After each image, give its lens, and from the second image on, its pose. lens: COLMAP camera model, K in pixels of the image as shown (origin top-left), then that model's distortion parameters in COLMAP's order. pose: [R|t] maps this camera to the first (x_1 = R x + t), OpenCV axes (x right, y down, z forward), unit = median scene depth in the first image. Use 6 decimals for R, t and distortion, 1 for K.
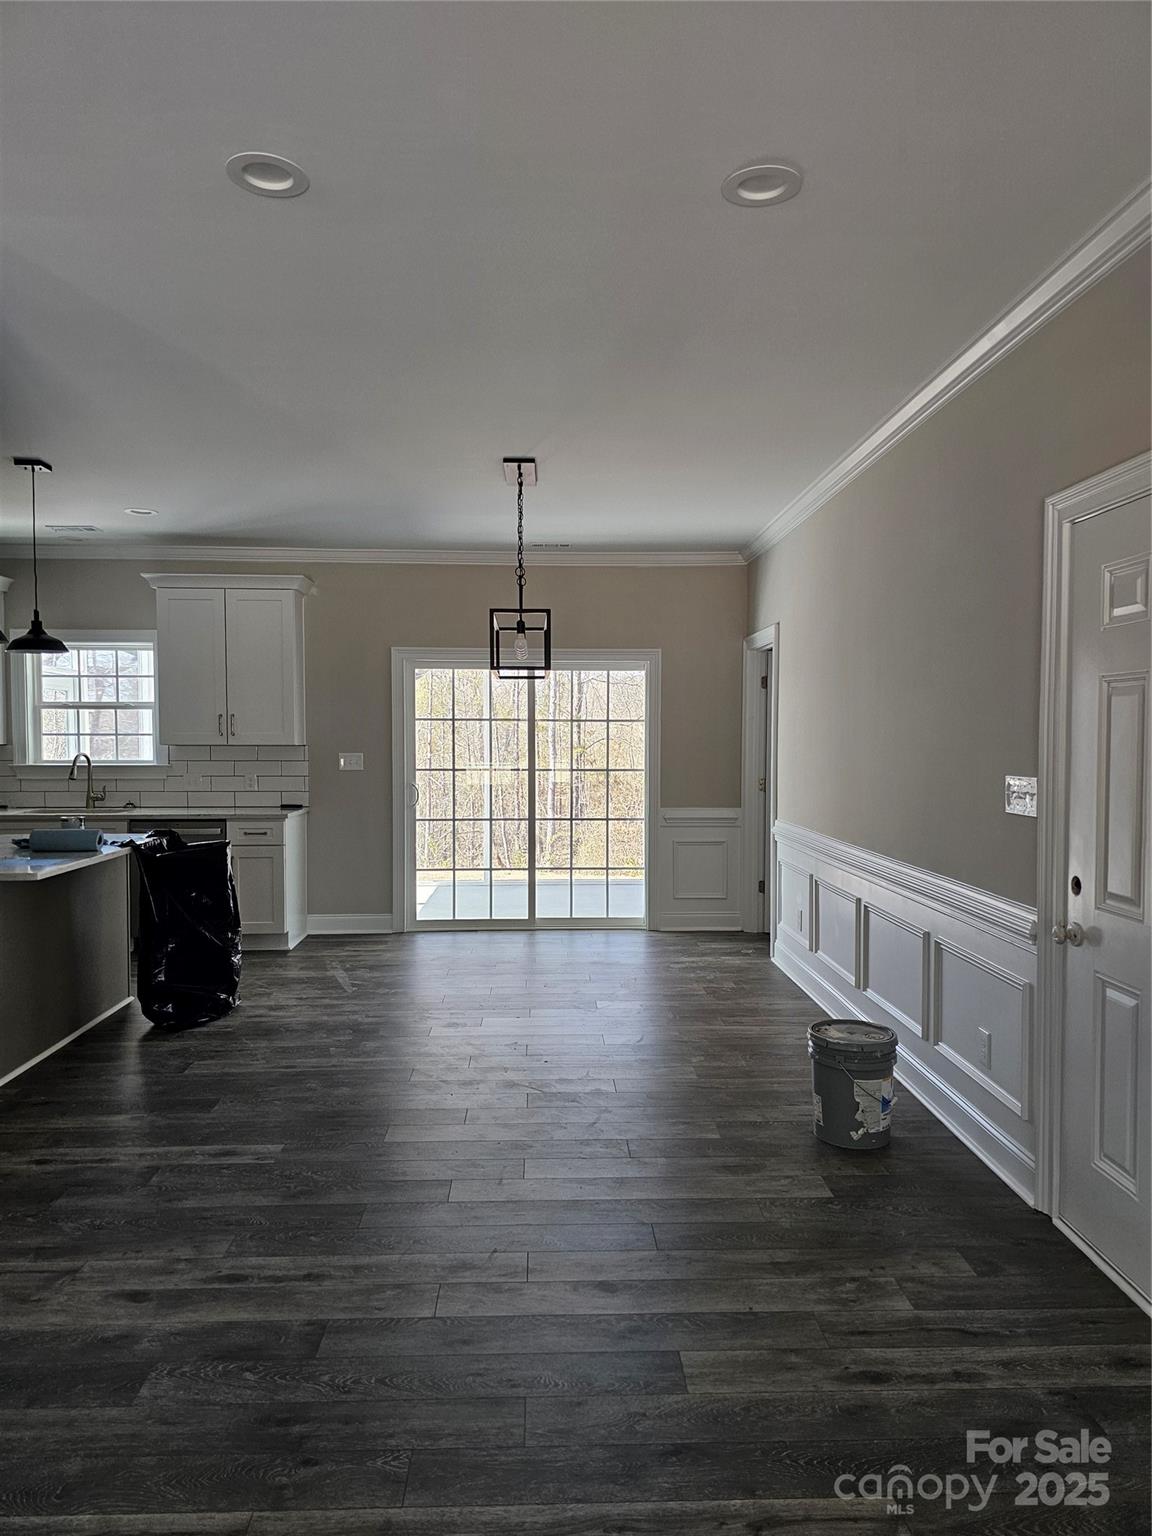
lens RADIAL K [[1011.6, 0, 576.0], [0, 1011.6, 768.0], [0, 0, 1]] dist [0.055003, -0.000568]
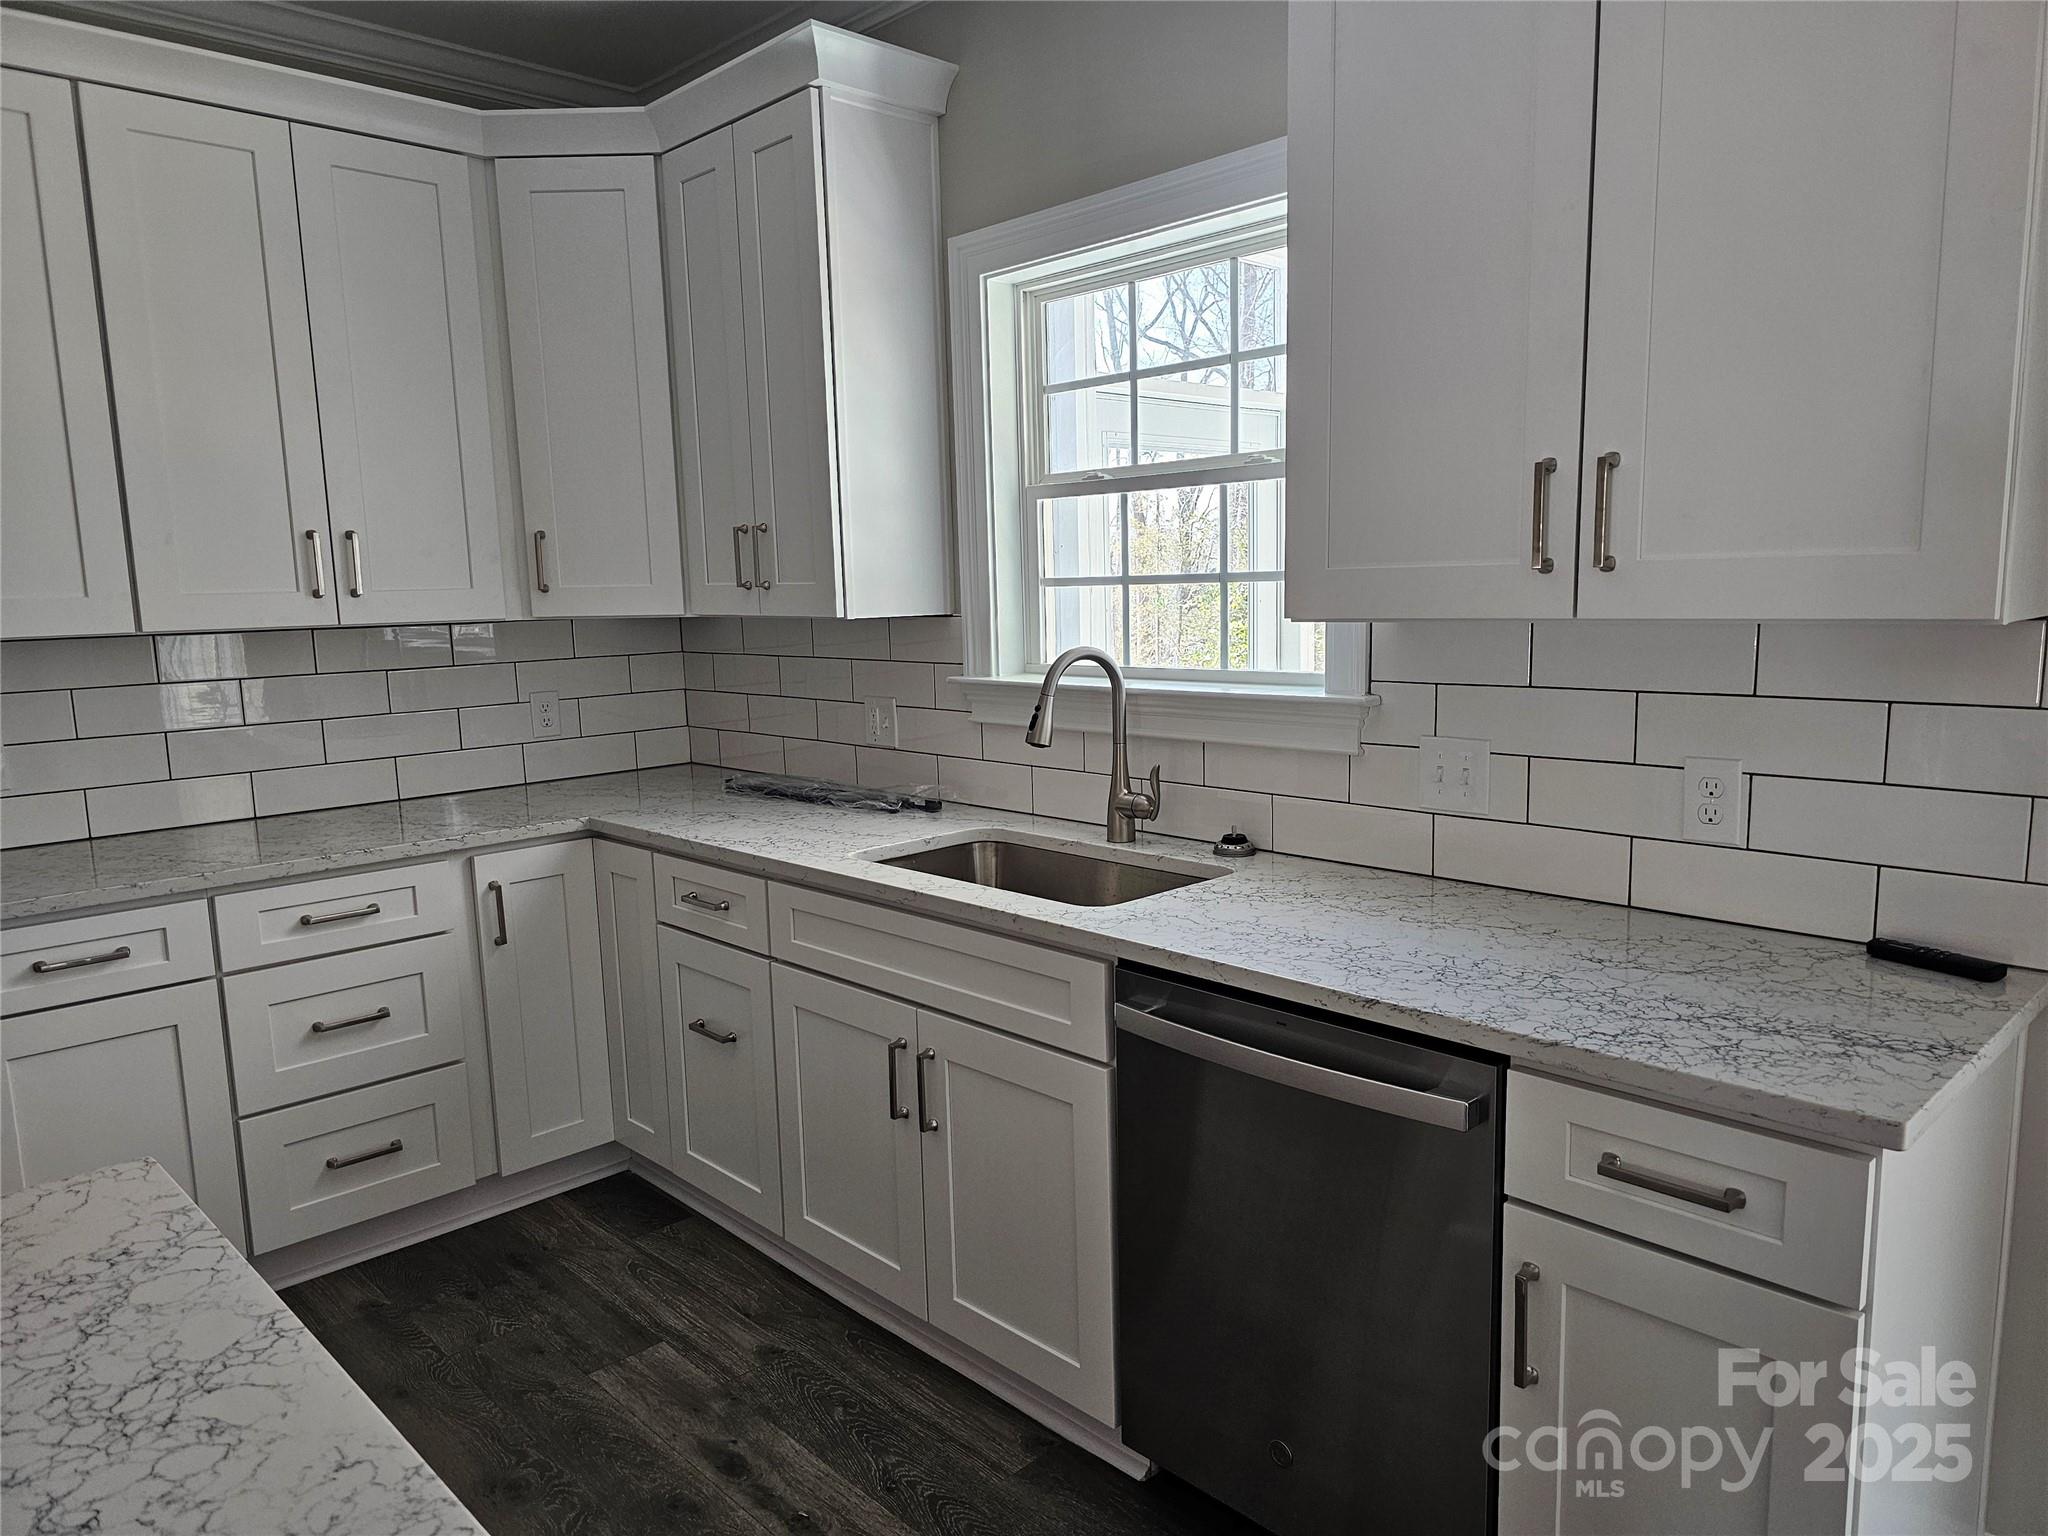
lens RADIAL K [[1389.7, 0, 1024.0], [0, 1389.7, 768.0], [0, 0, 1]] dist [0.051568, -0.003327]
pose [[0.663453, 0.085742, -0.743289, -0.203947], [-0.000743, 0.993487, 0.113940, -0.024585], [0.748217, -0.075041, 0.659196, 0.716965]]
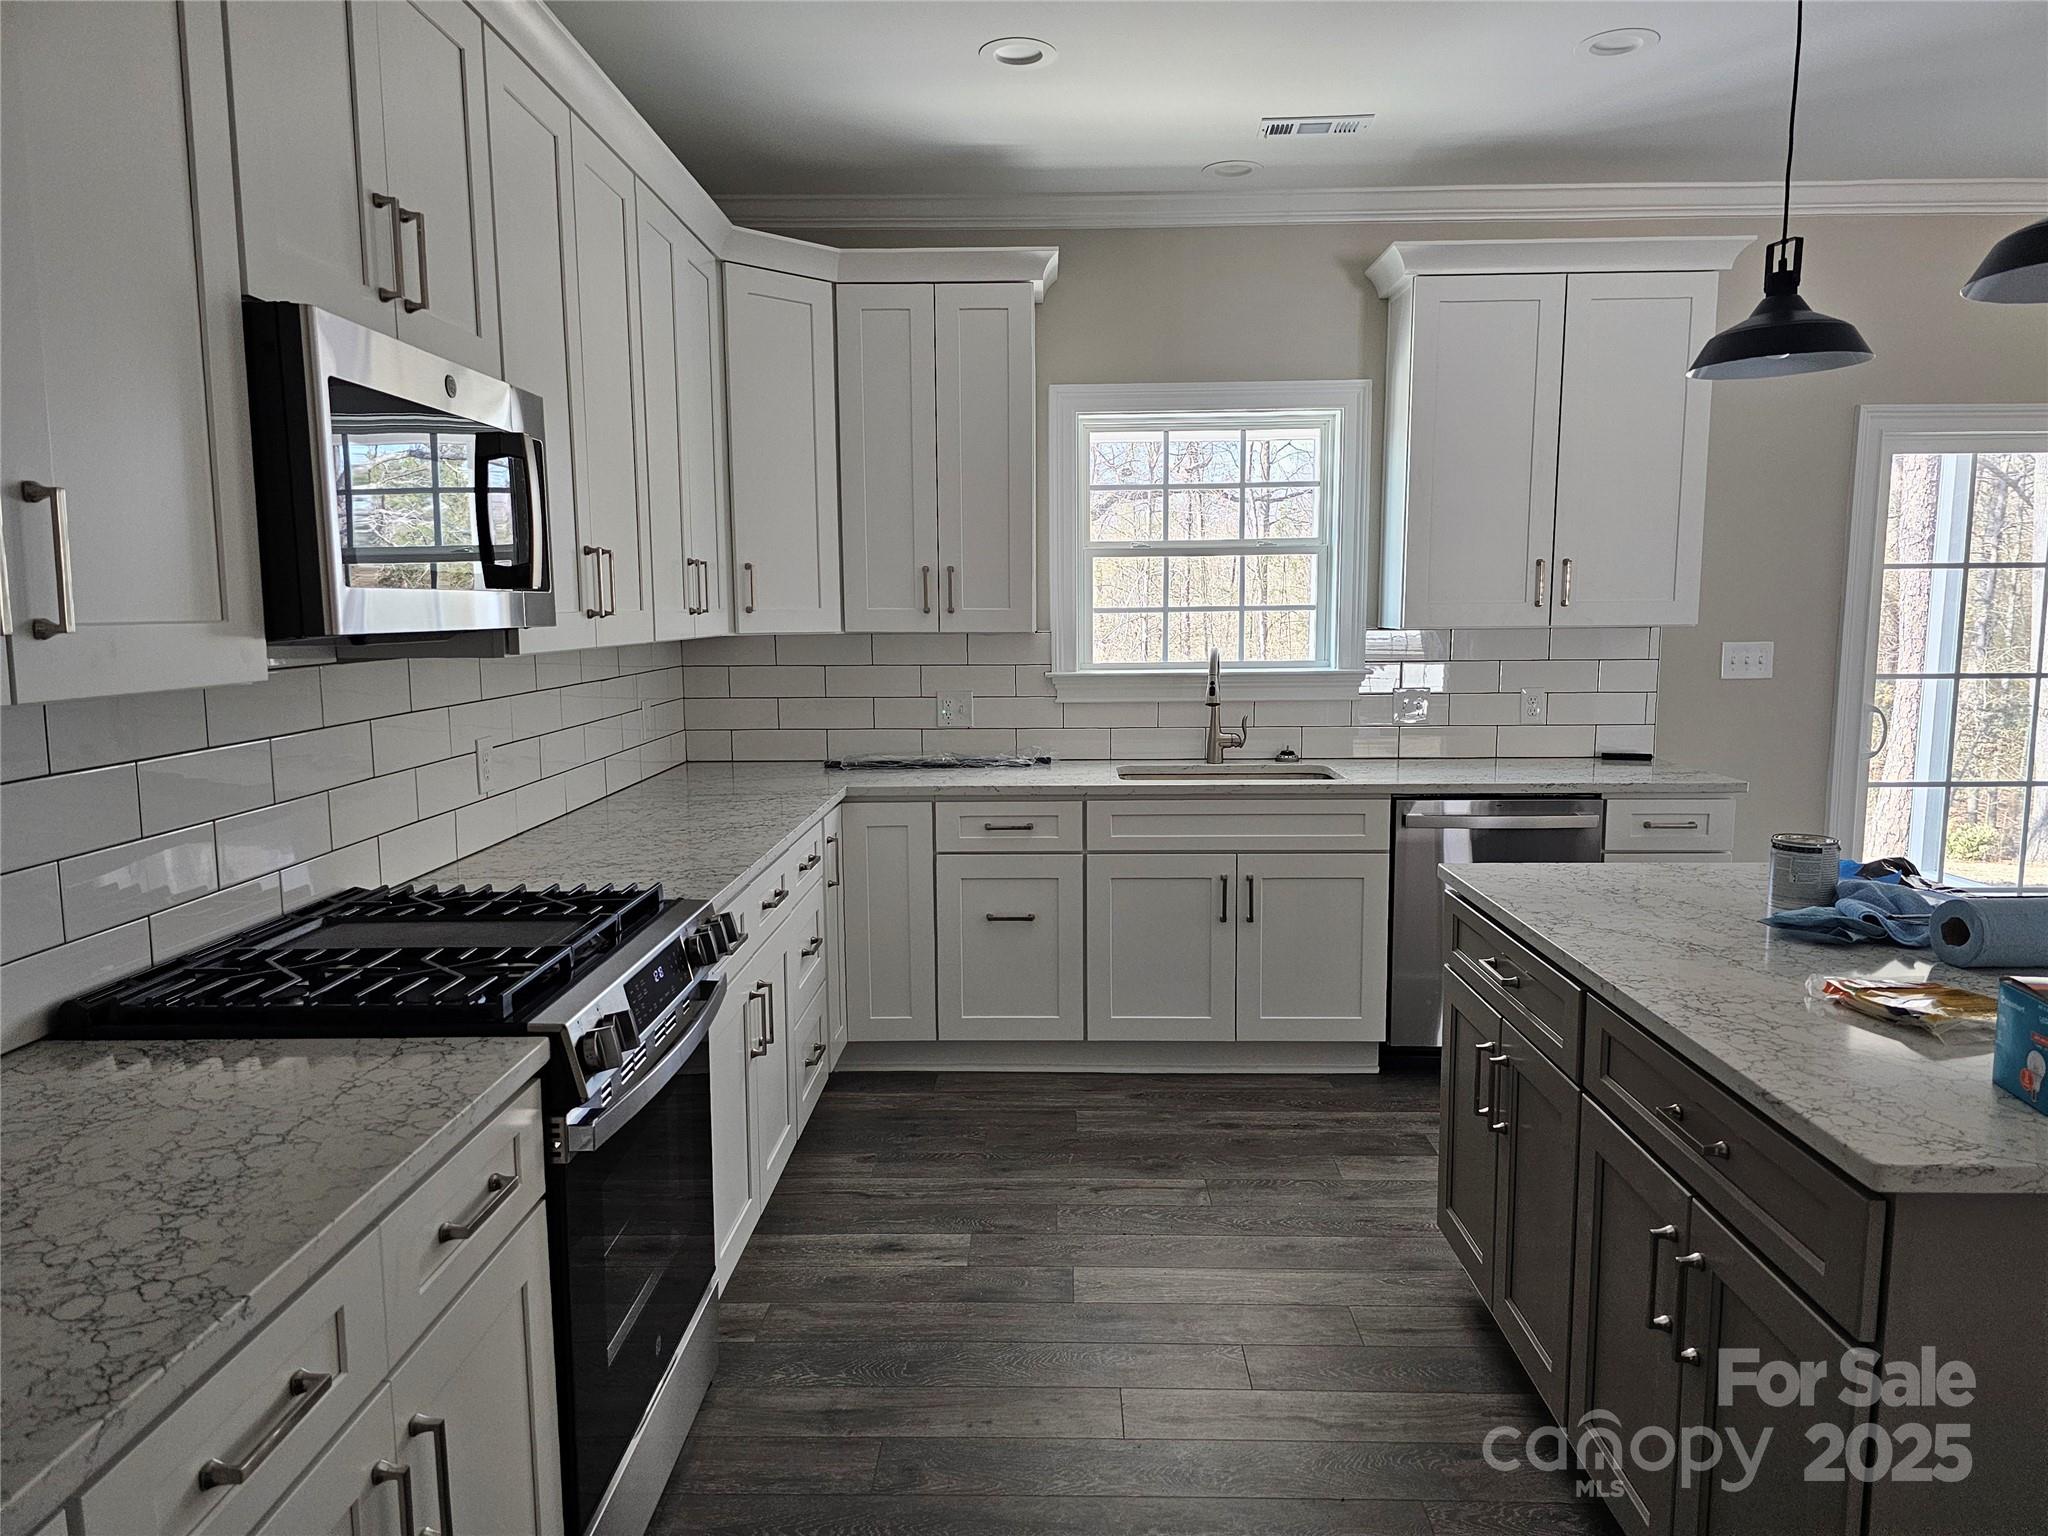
lens RADIAL K [[1389.7, 0, 1024.0], [0, 1389.7, 768.0], [0, 0, 1]] dist [0.051568, -0.003327]
pose [[0.998034, -0.001287, -0.062663, -0.515327], [0.006235, 0.996868, 0.078835, -0.010214], [0.062365, -0.079070, 0.994916, 0.341430]]
